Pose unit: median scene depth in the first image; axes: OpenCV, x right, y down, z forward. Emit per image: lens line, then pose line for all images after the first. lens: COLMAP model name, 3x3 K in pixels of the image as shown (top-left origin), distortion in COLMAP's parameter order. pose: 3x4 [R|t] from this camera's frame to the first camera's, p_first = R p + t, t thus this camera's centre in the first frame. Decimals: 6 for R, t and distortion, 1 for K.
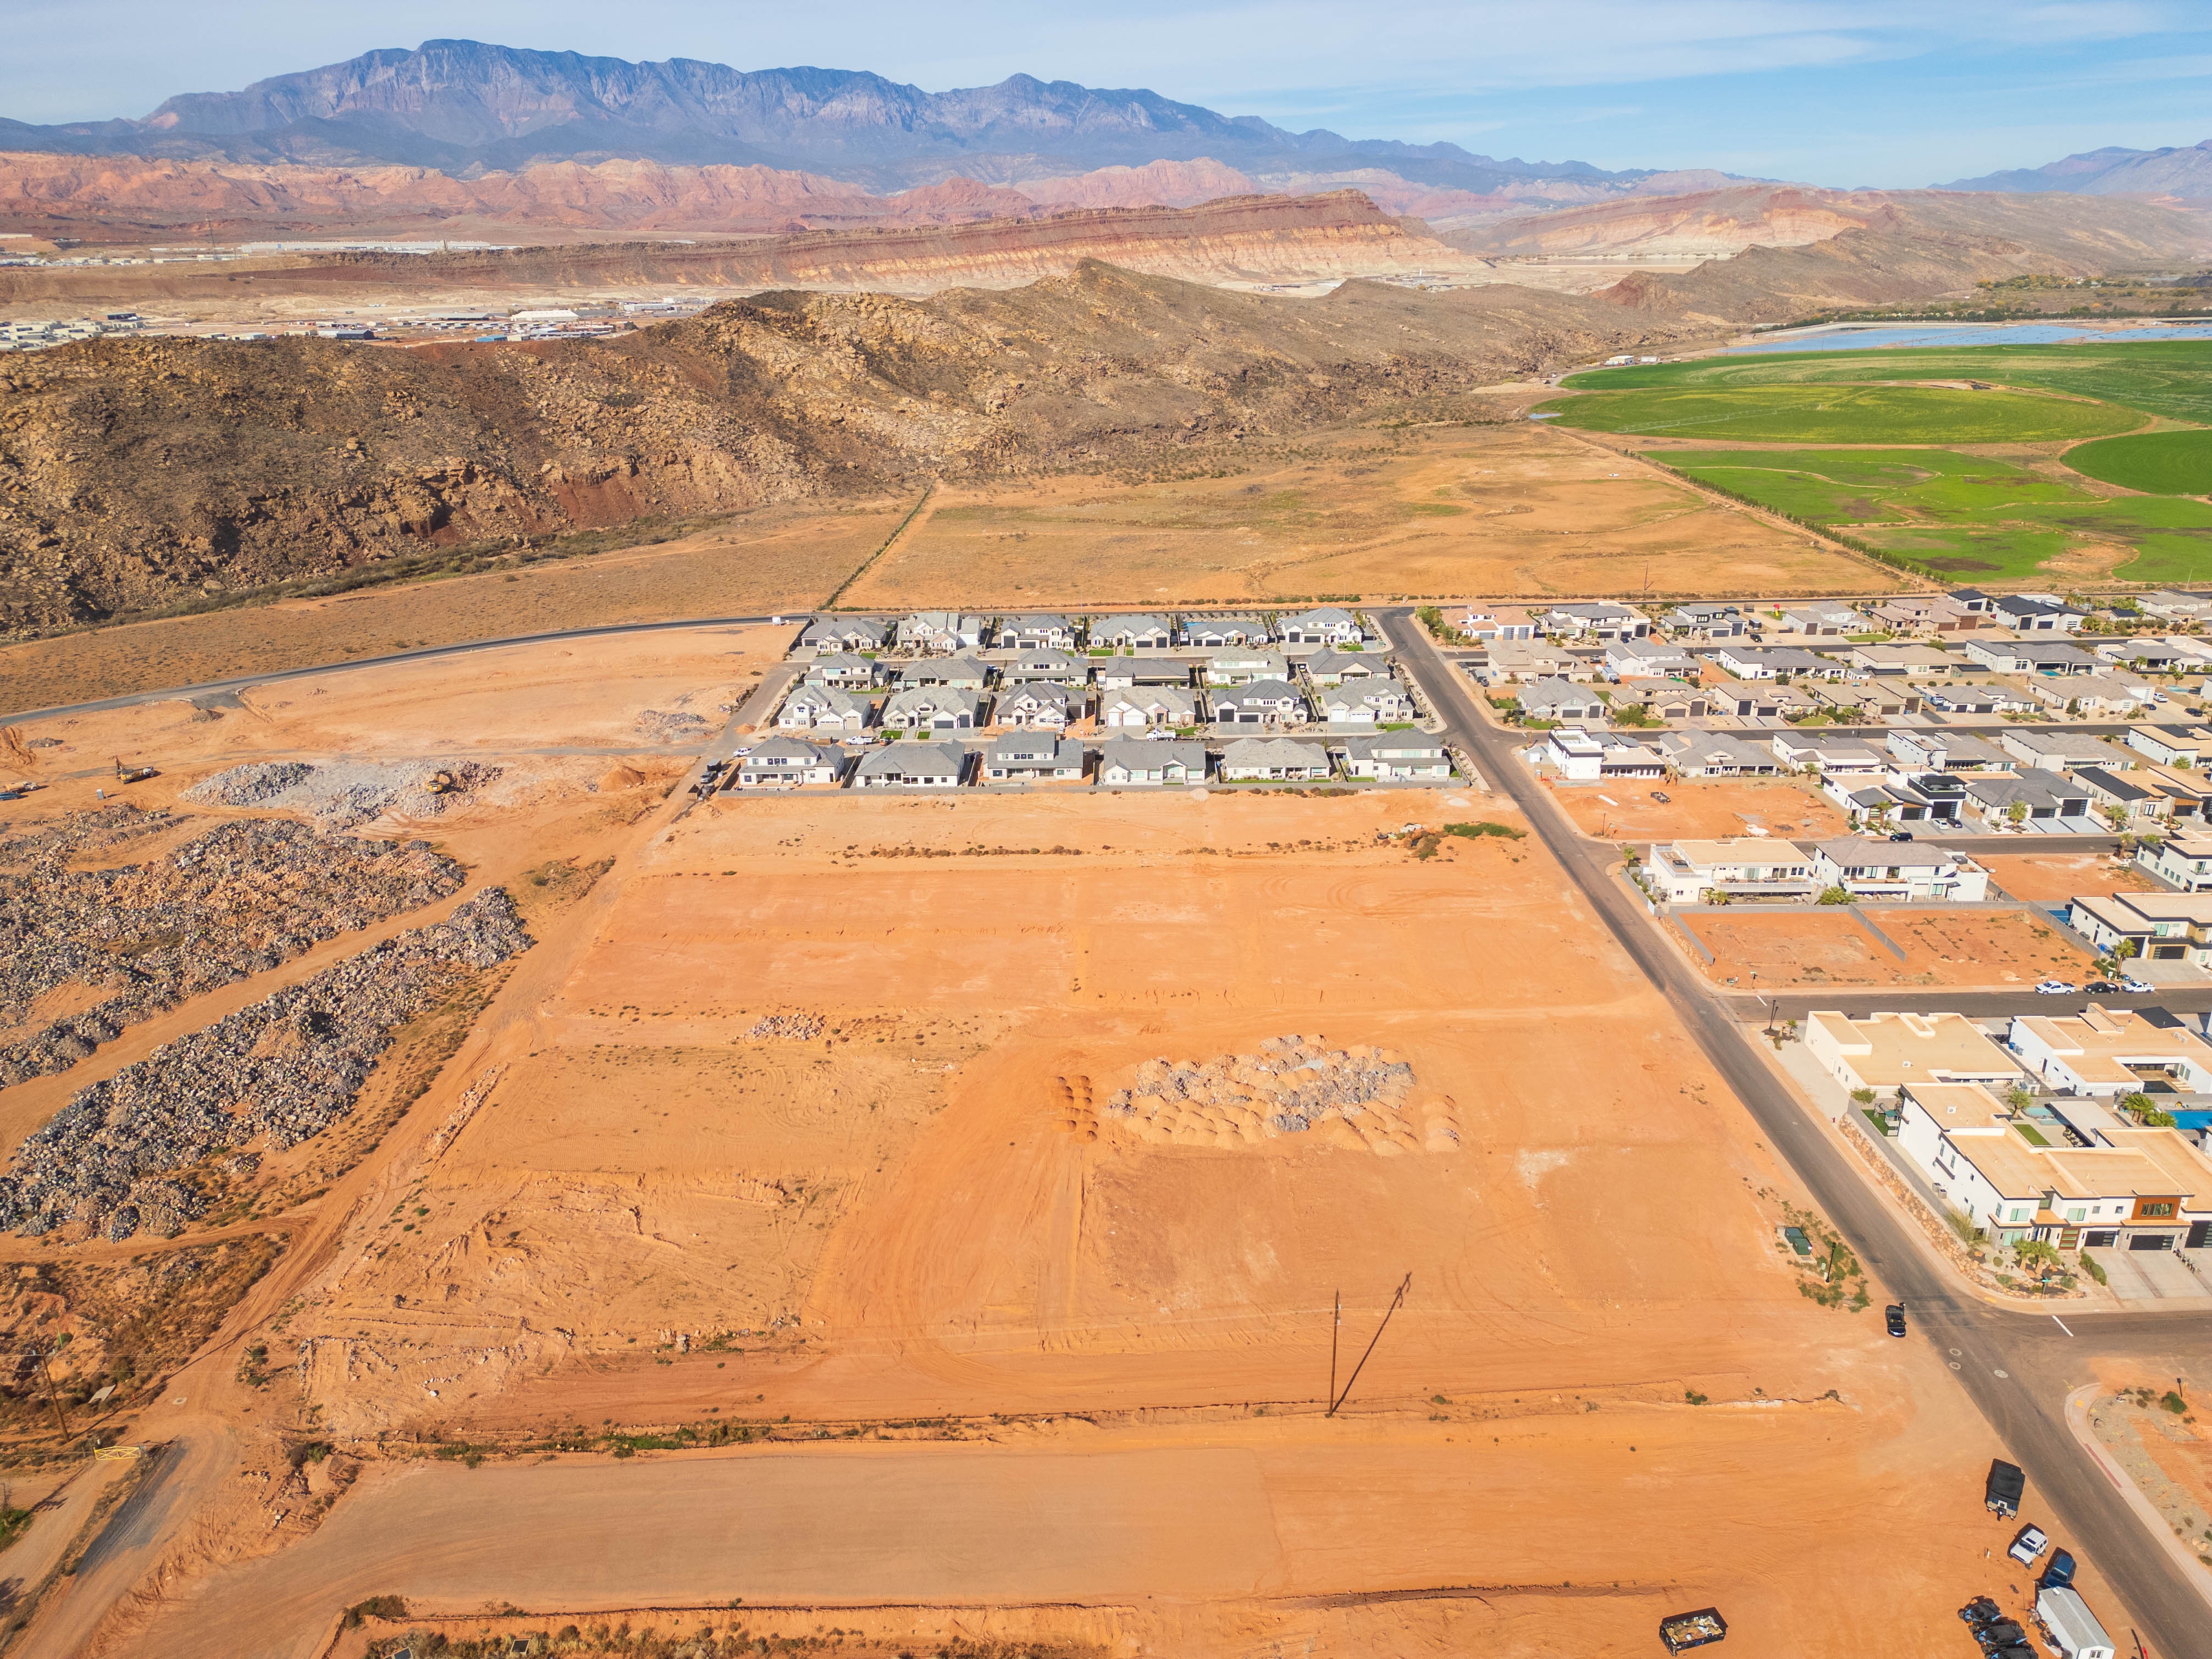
lens RADIAL K [[1545.7, 0, 1109.9], [0, 1545.7, 829.9], [0, 0, 1]] dist [0.091126, -0.096330]
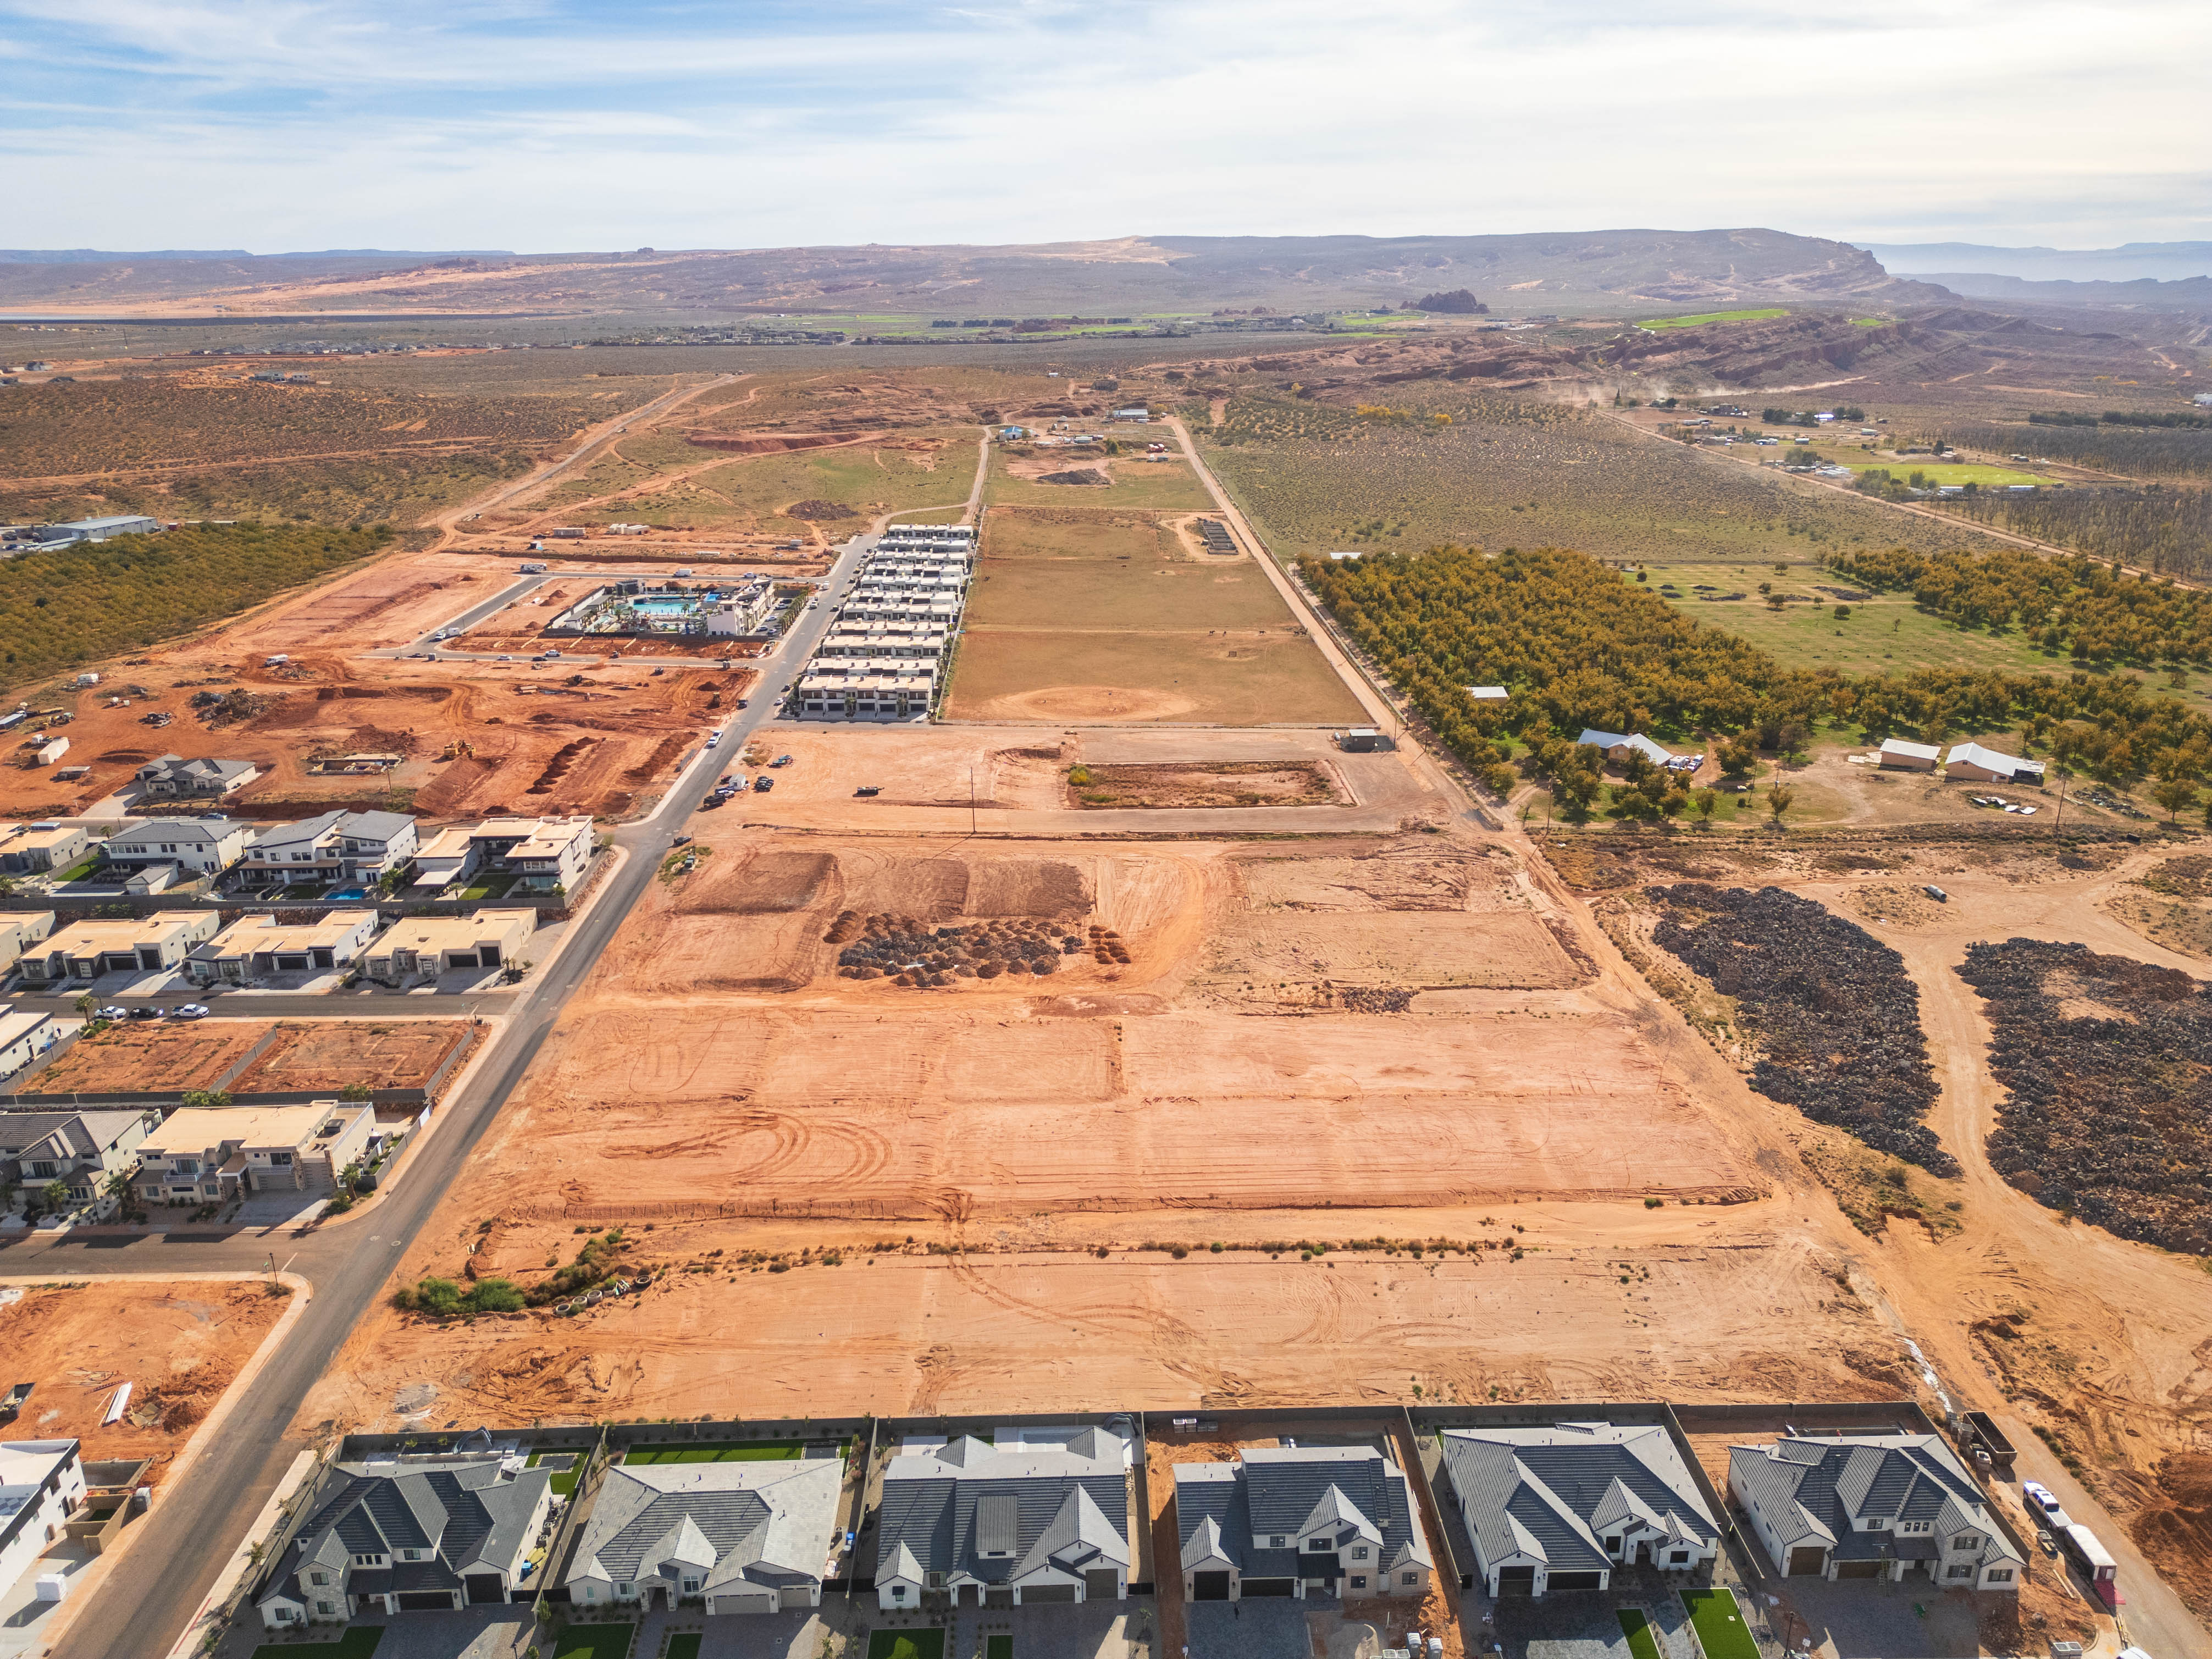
lens RADIAL K [[1545.7, 0, 1109.9], [0, 1545.7, 829.9], [0, 0, 1]] dist [0.091126, -0.096330]
pose [[-0.998988, 0.029806, -0.033698, 0.009901], [0.001383, 0.769033, 0.639207, -0.474123], [0.044967, 0.638514, -0.768296, 1.248279]]
